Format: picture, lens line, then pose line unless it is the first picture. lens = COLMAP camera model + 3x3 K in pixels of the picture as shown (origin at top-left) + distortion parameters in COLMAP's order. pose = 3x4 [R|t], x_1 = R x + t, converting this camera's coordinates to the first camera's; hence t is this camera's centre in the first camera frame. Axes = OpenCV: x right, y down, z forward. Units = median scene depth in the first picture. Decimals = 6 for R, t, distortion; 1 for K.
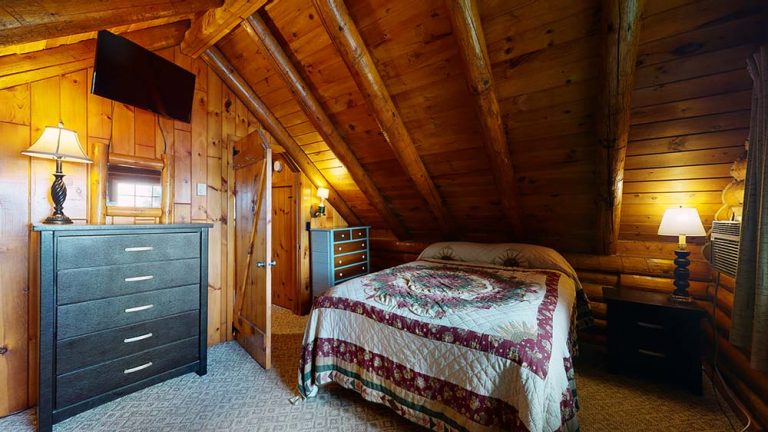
lens RADIAL K [[280.9, 0, 384.2], [0, 280.9, 216.1], [0, 0, 1]] dist [-0.002627, -0.000365]
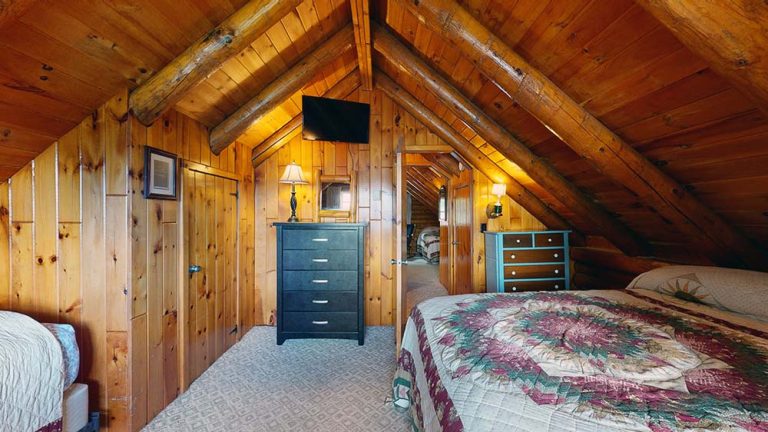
lens RADIAL K [[280.9, 0, 381.5], [0, 280.9, 215.5], [0, 0, 1]] dist [-0.002627, -0.000365]
pose [[0.609388, -0.004190, -0.792861, 0.308364], [0.002591, 0.999991, -0.003293, -0.001259], [0.792868, -0.000048, 0.609393, 0.246783]]
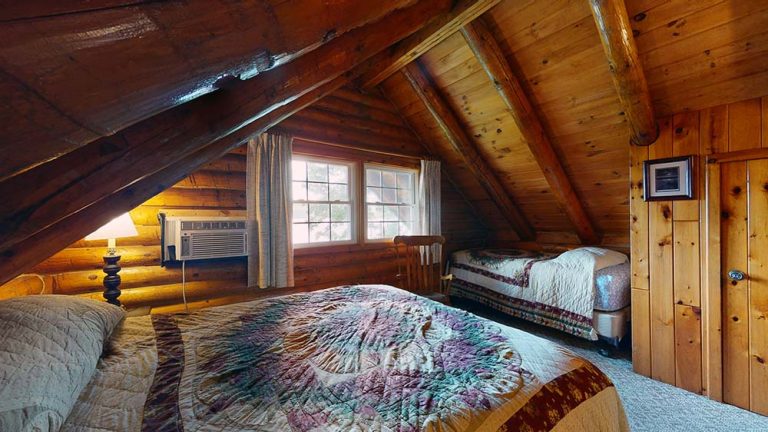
lens RADIAL K [[280.9, 0, 385.1], [0, 280.9, 216.2], [0, 0, 1]] dist [-0.002627, -0.000365]
pose [[-0.955530, -0.003498, 0.294872, 0.103426], [-0.003257, 0.999994, 0.001308, 0.000543], [-0.294875, 0.000290, -0.955536, 0.843603]]
